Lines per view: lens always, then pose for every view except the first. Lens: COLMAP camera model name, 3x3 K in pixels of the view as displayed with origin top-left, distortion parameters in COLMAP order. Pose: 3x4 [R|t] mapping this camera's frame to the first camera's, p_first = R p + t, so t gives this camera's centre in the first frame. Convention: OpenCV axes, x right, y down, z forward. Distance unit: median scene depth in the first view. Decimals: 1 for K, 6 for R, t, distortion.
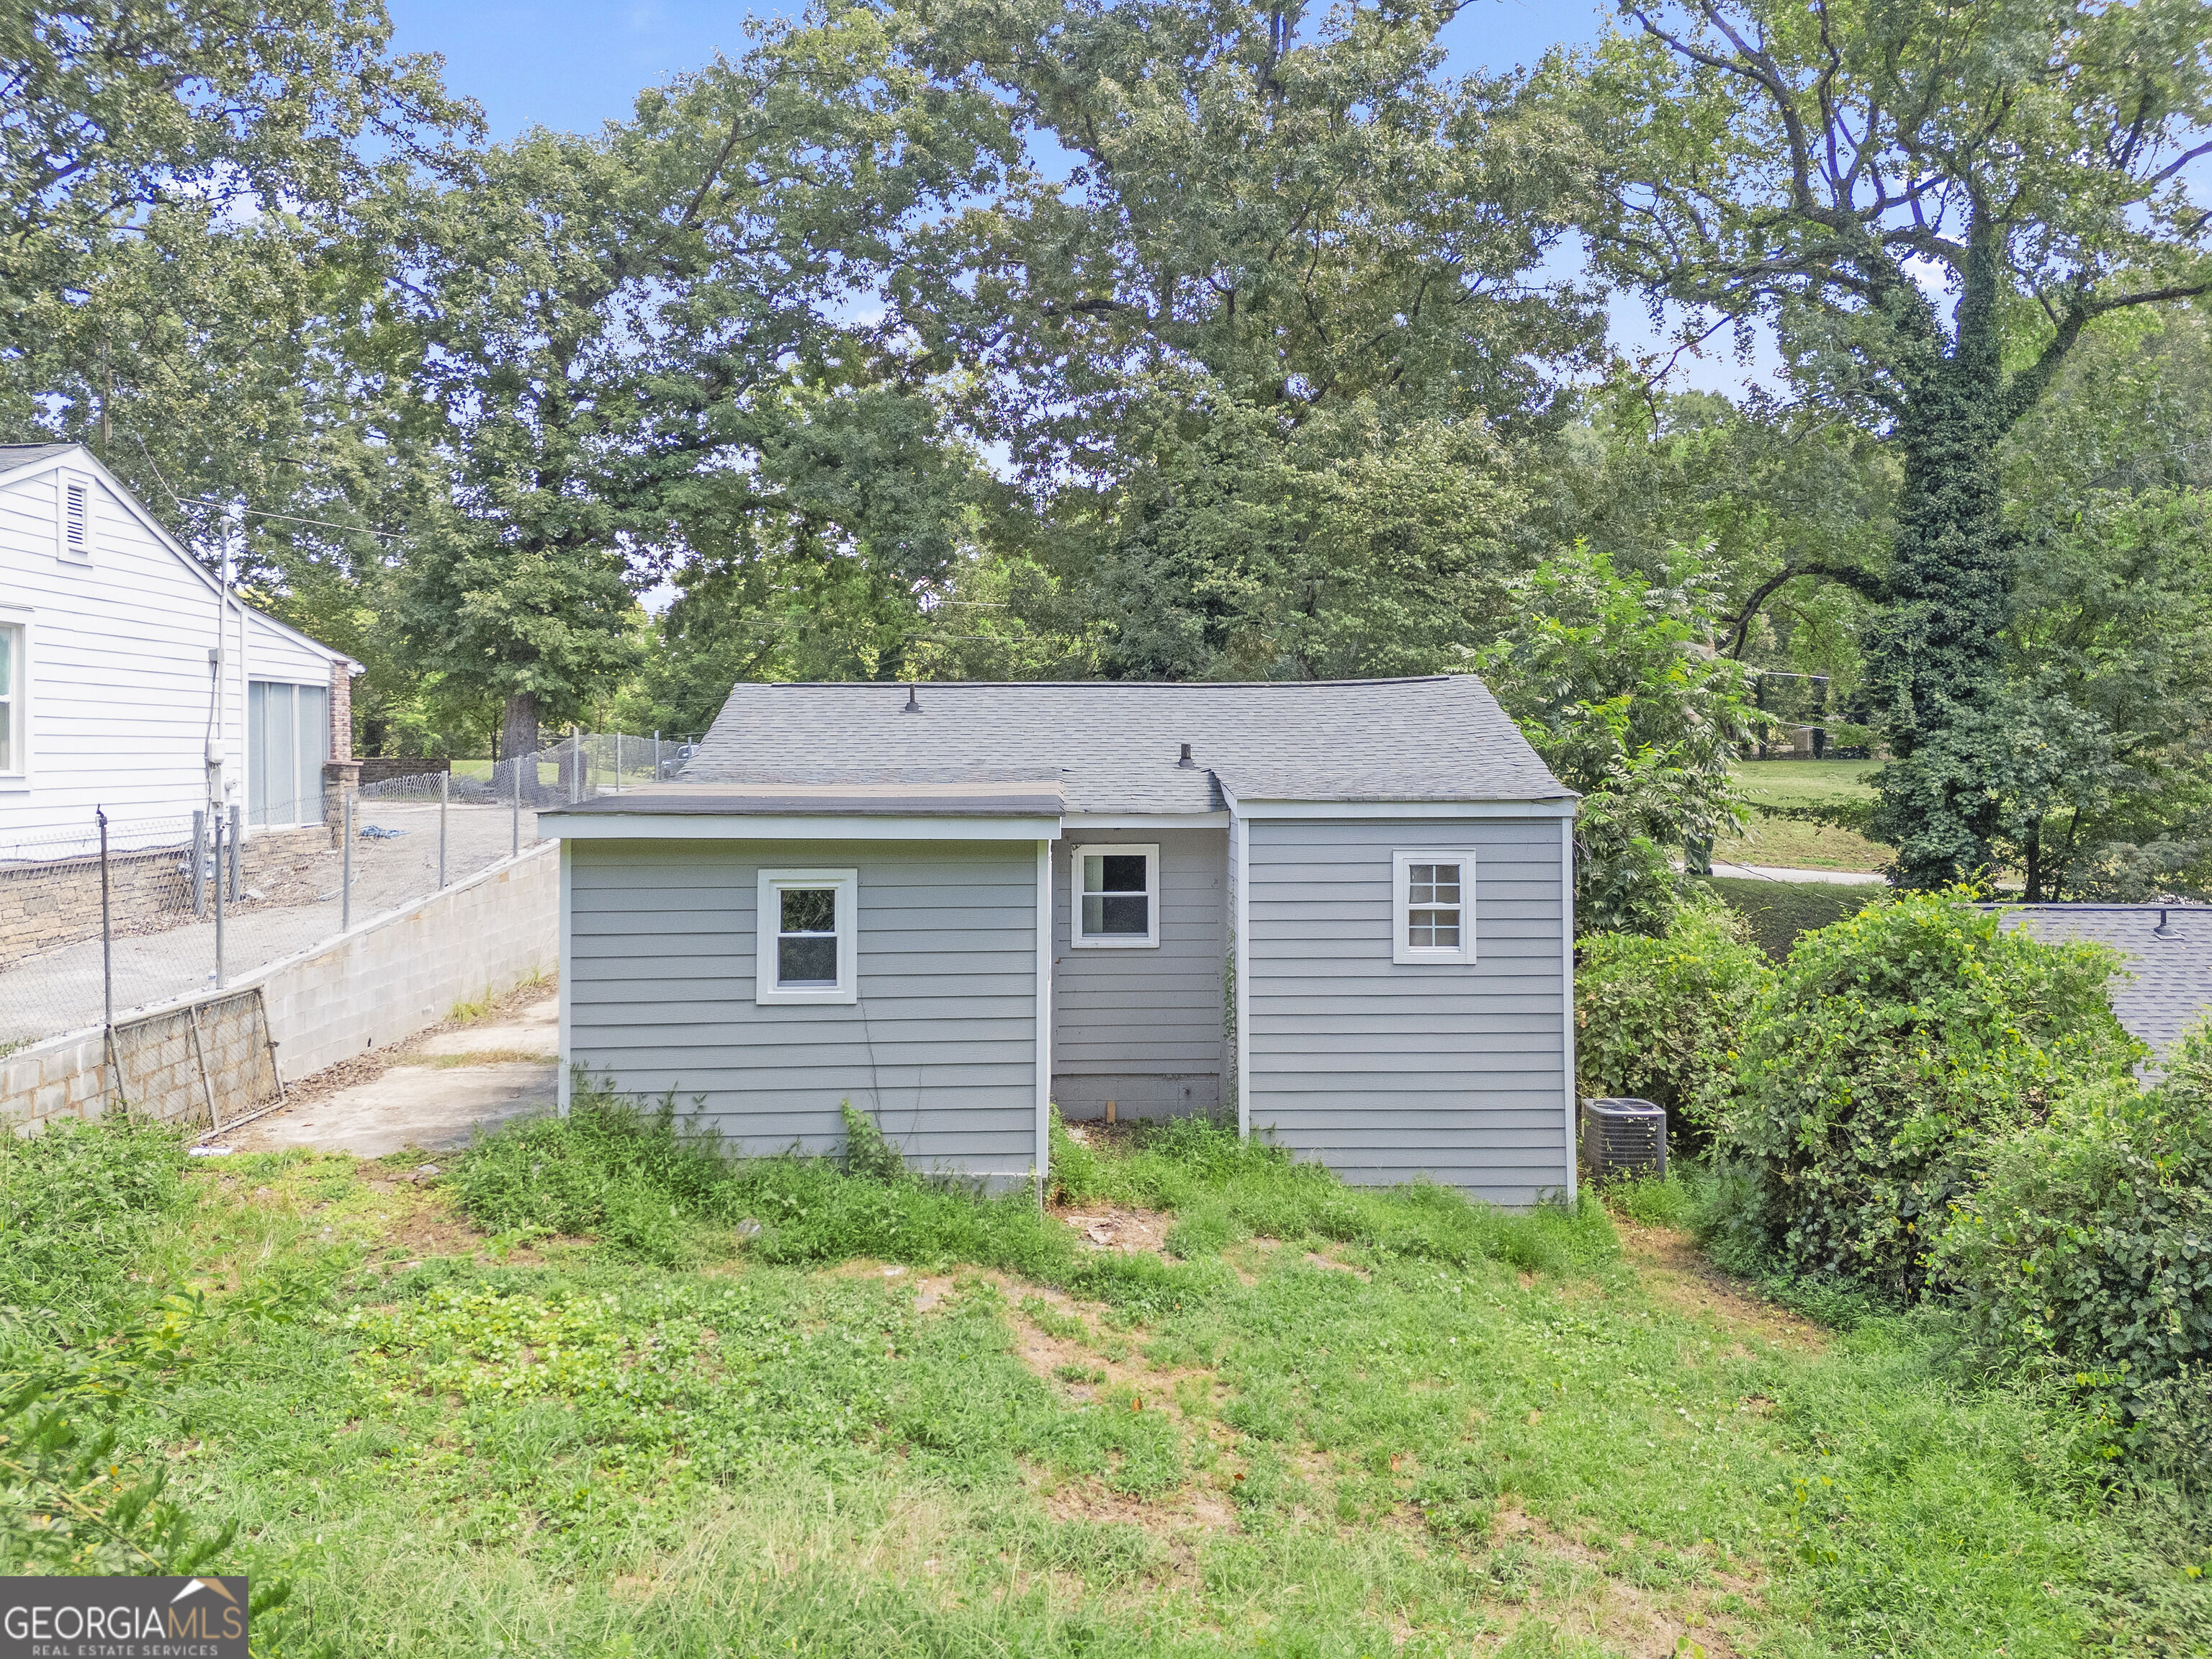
lens RADIAL K [[1724.6, 0, 1101.7], [0, 1724.6, 806.3], [0, 0, 1]] dist [0.068554, -0.028861]
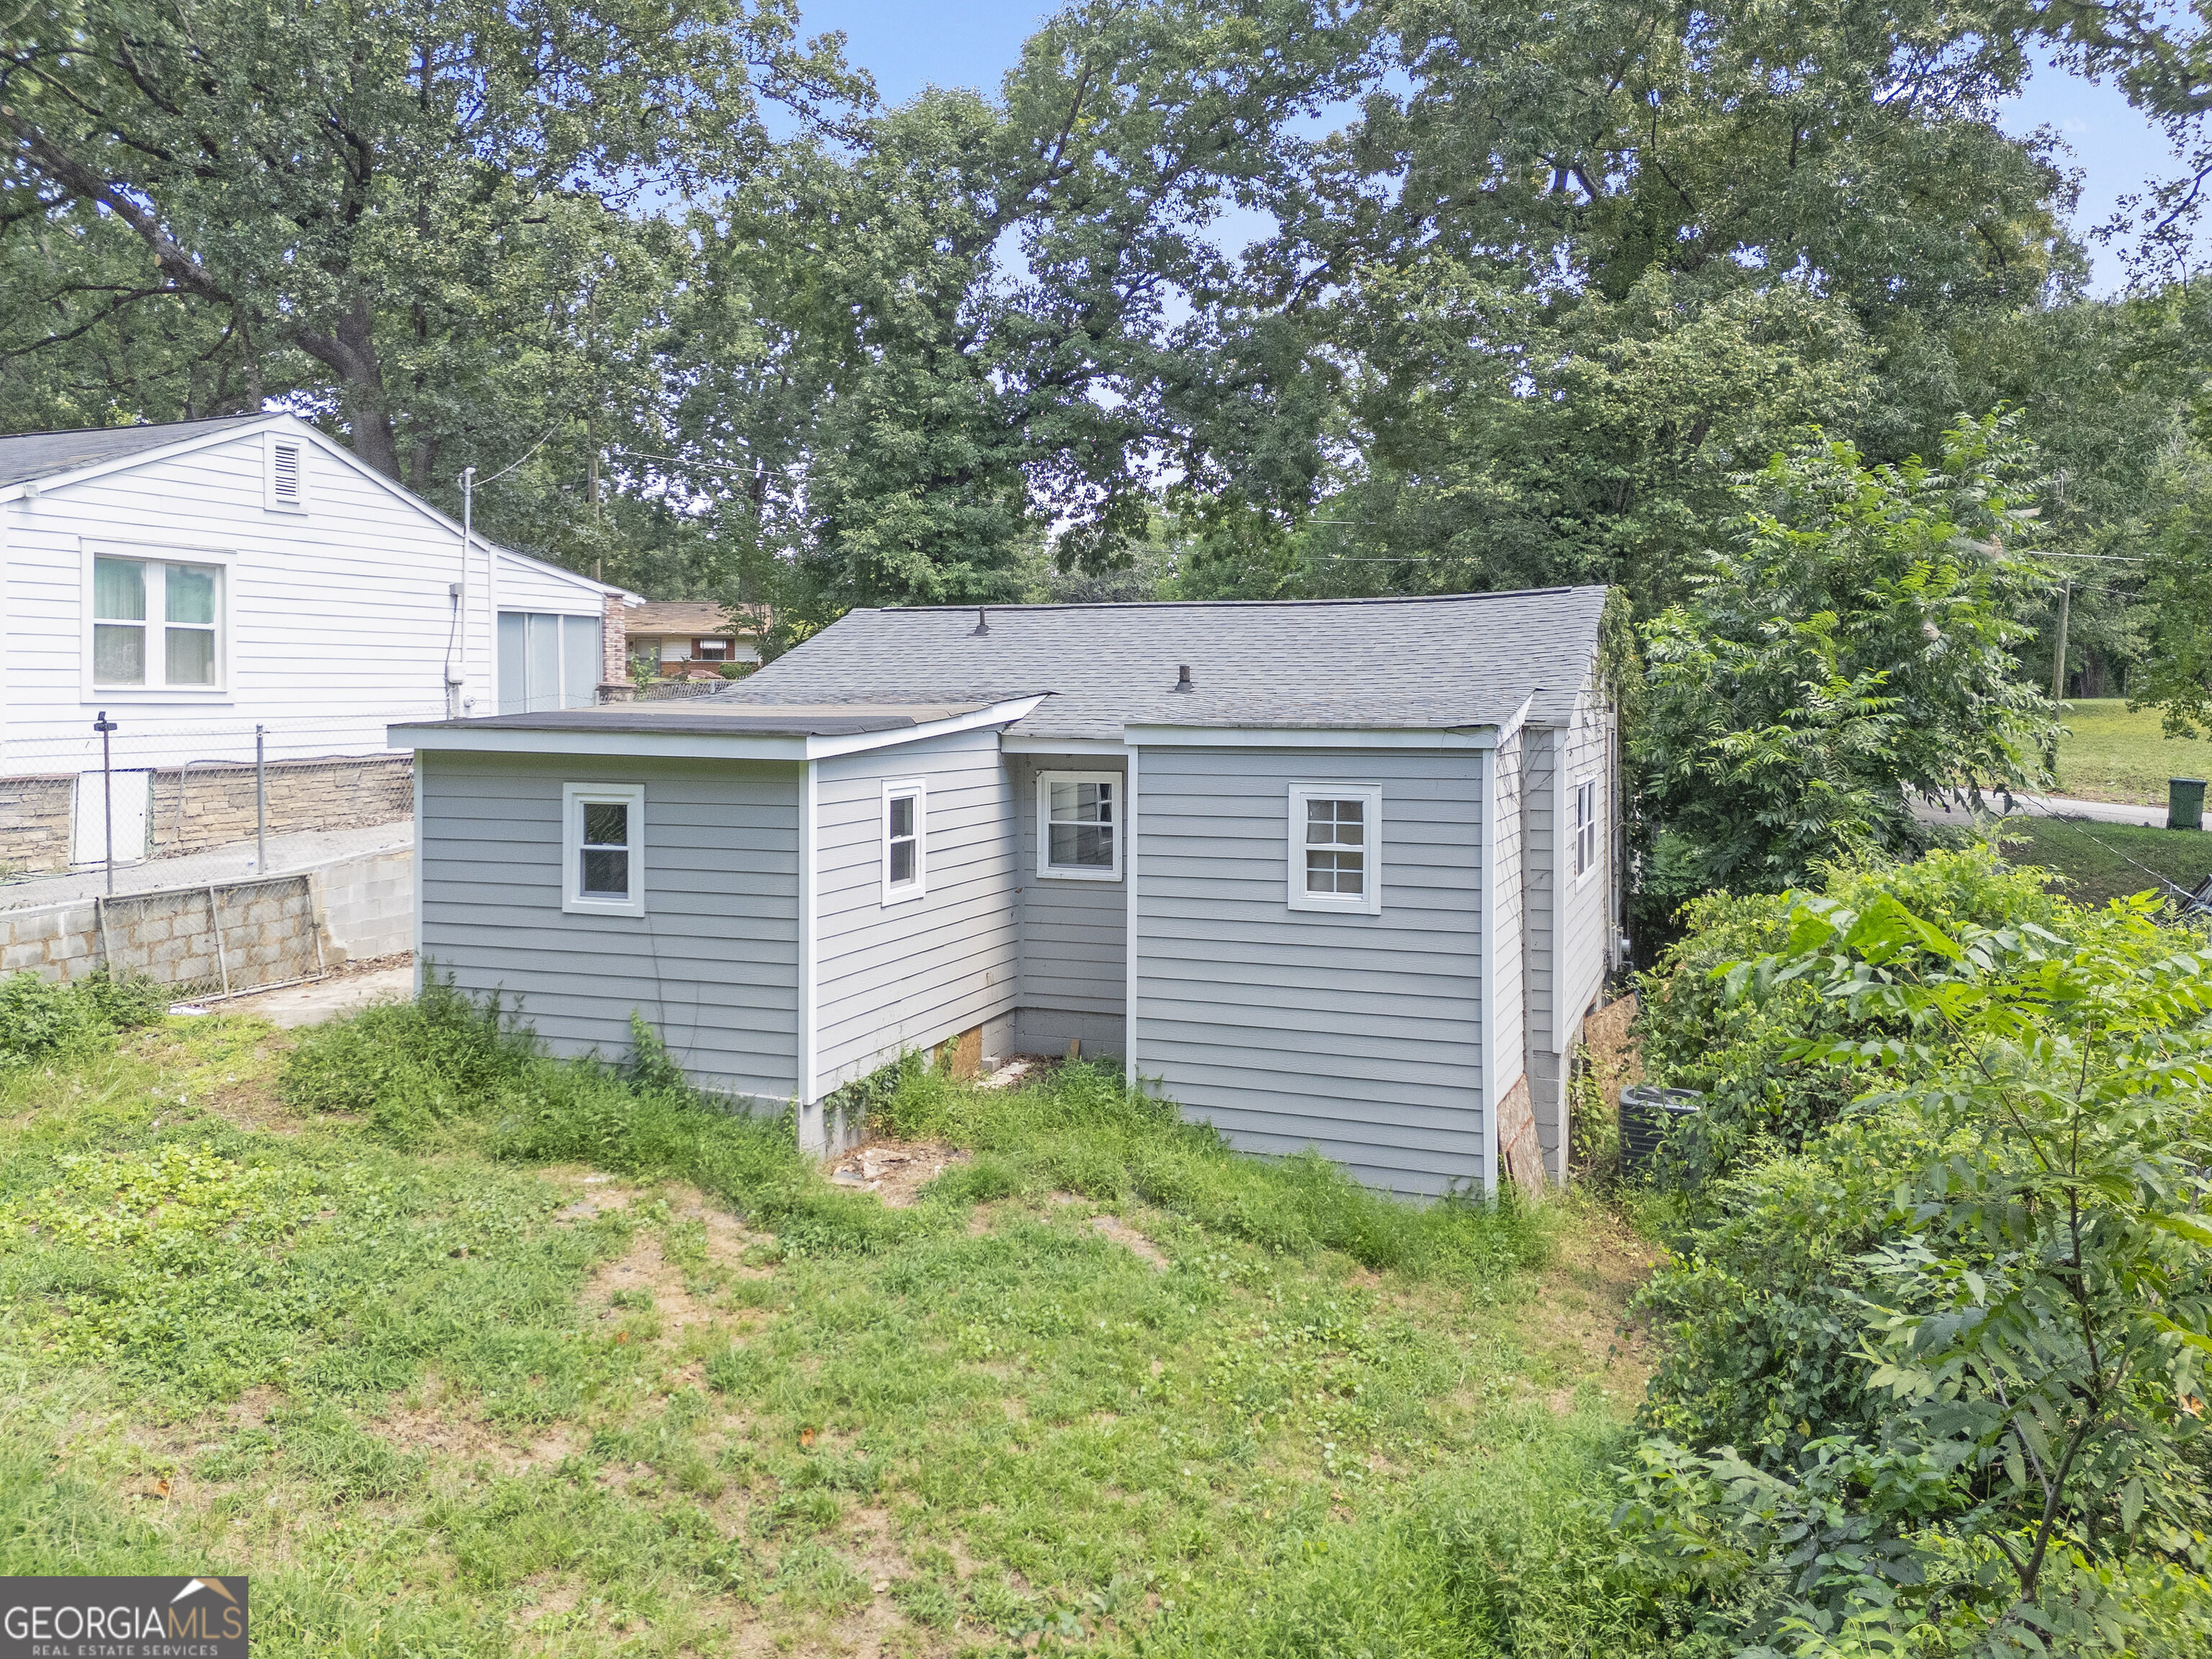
lens RADIAL K [[1724.6, 0, 1097.2], [0, 1724.6, 771.4], [0, 0, 1]] dist [0.068554, -0.028861]
pose [[0.922392, 0.023667, -0.385528, 0.420454], [-0.016424, 0.999621, 0.022071, 0.001345], [0.385905, -0.014026, 0.922432, 0.137051]]
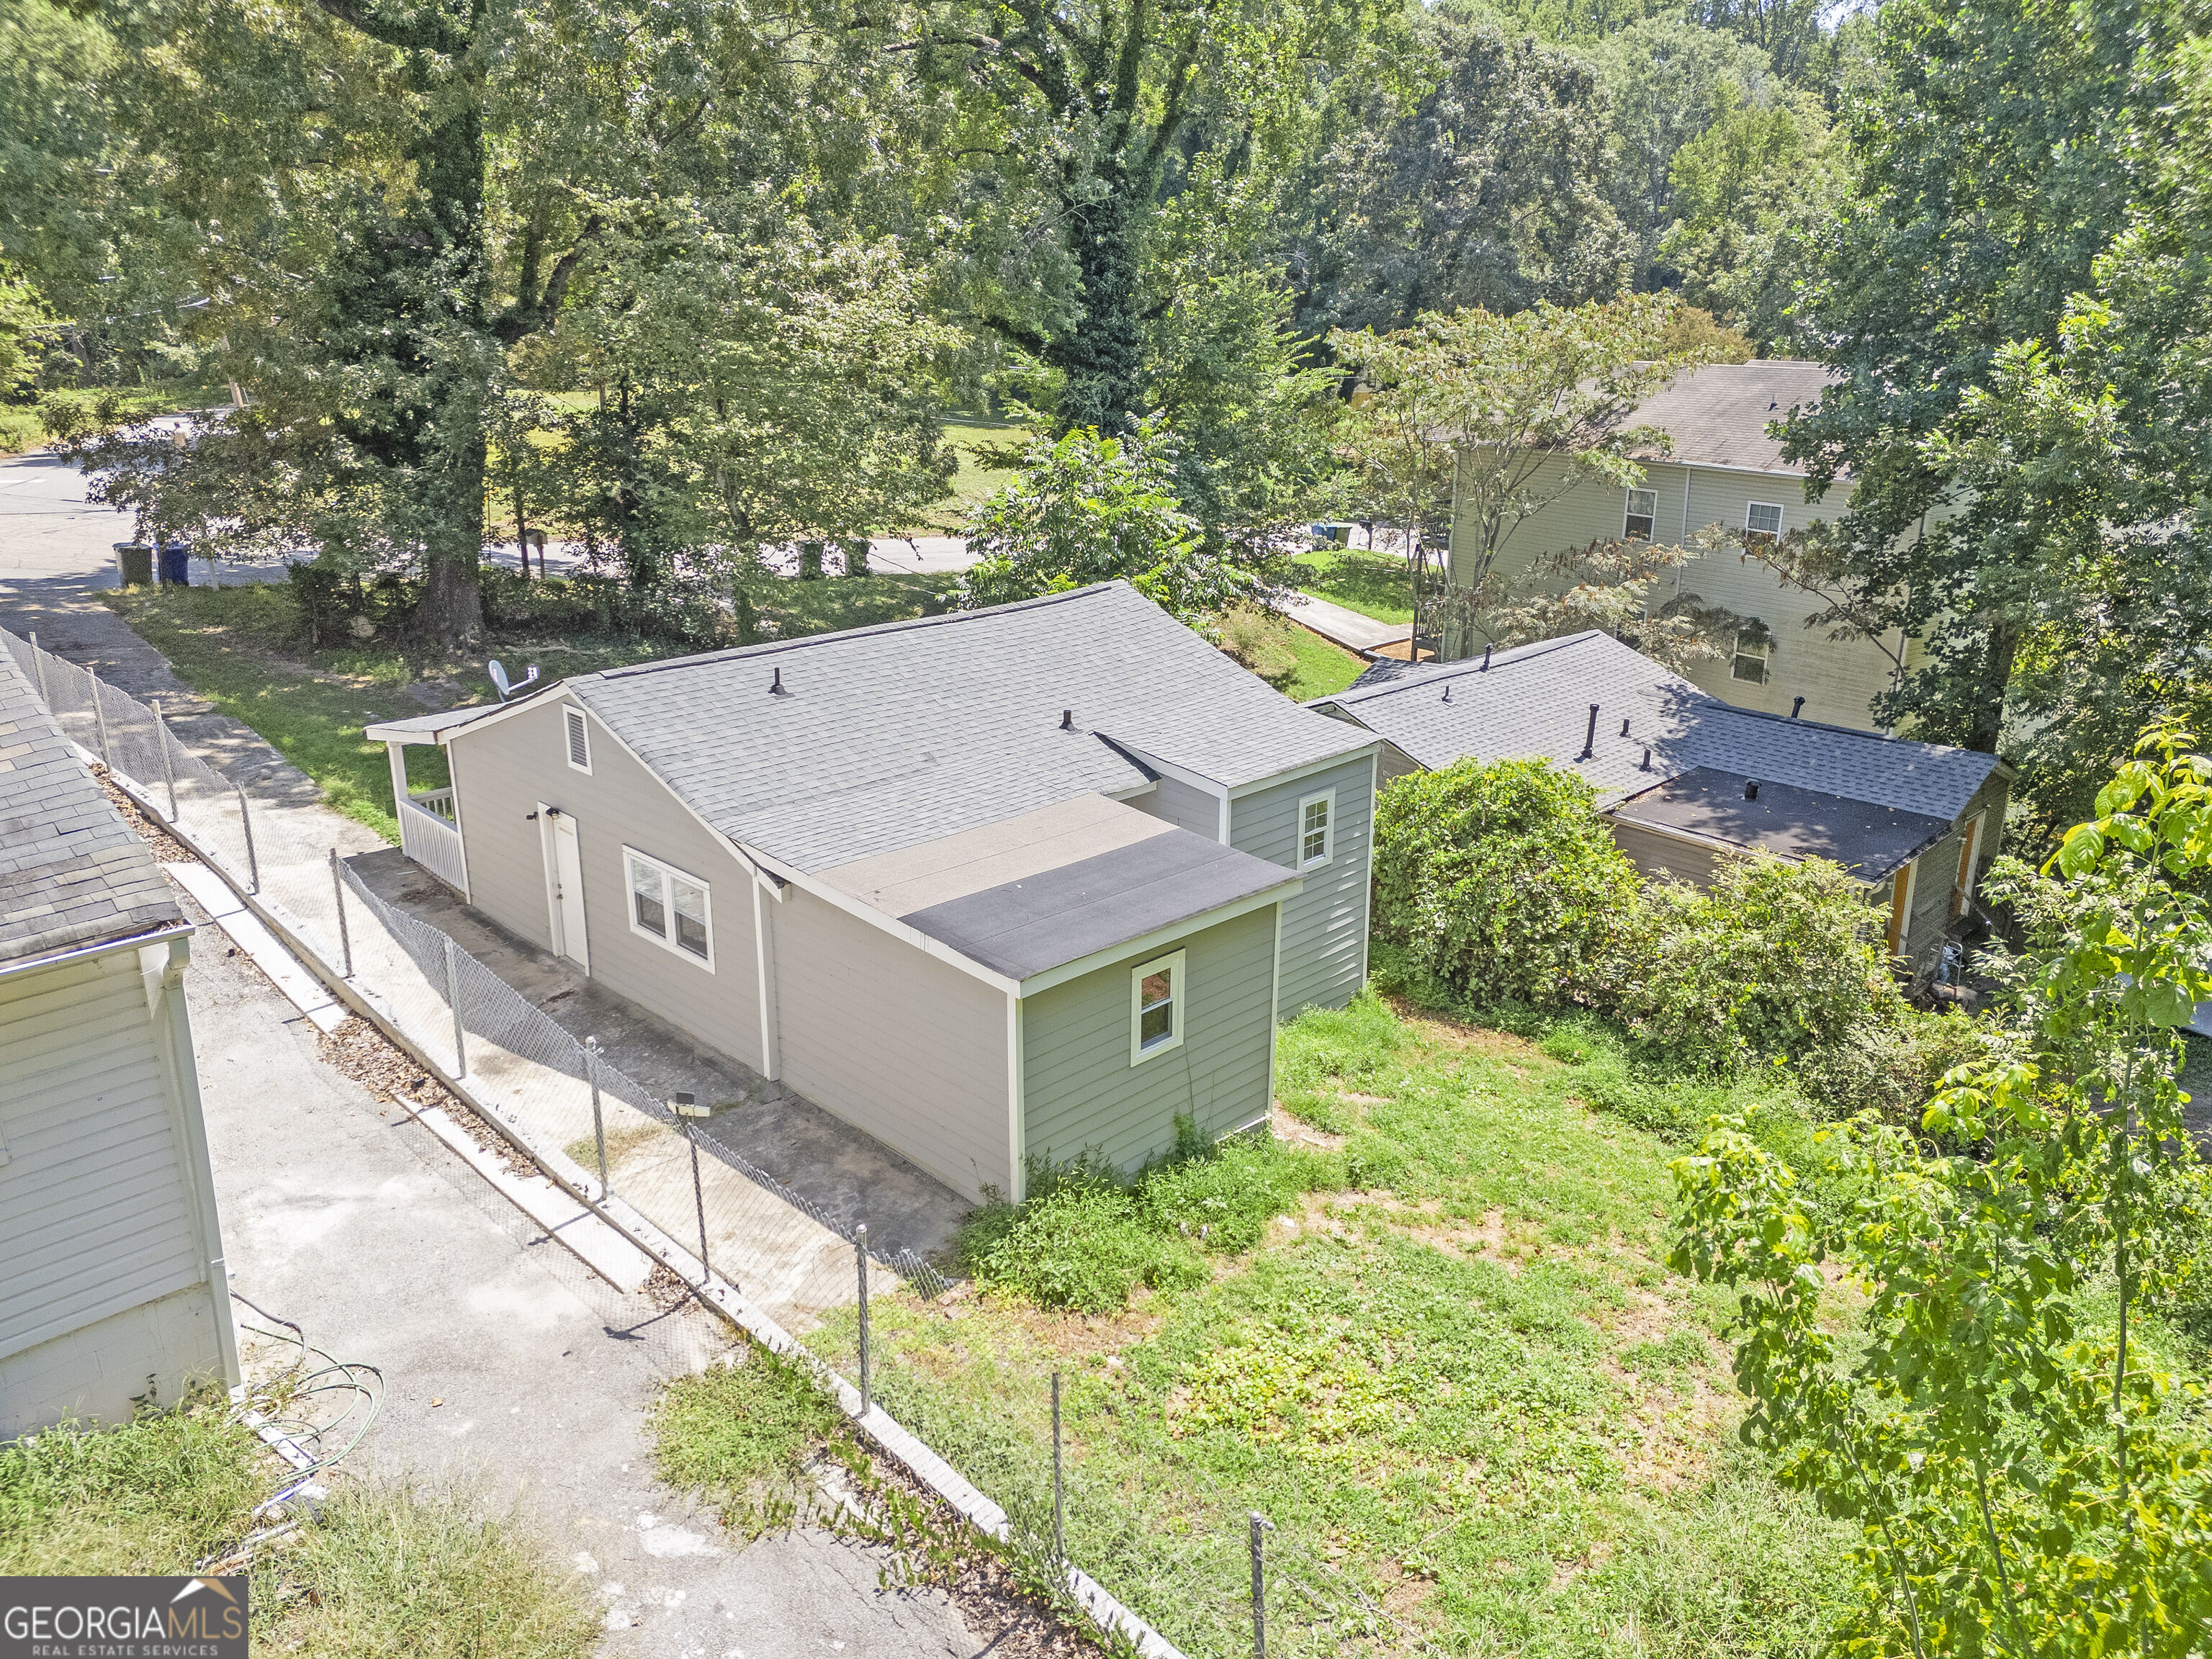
lens RADIAL K [[1724.6, 0, 1103.1], [0, 1724.6, 829.2], [0, 0, 1]] dist [0.068554, -0.028861]
pose [[0.725961, -0.216531, 0.652760, -0.854648], [0.013674, 0.953500, 0.301084, -0.371708], [-0.687600, -0.209649, 0.695164, 0.136750]]
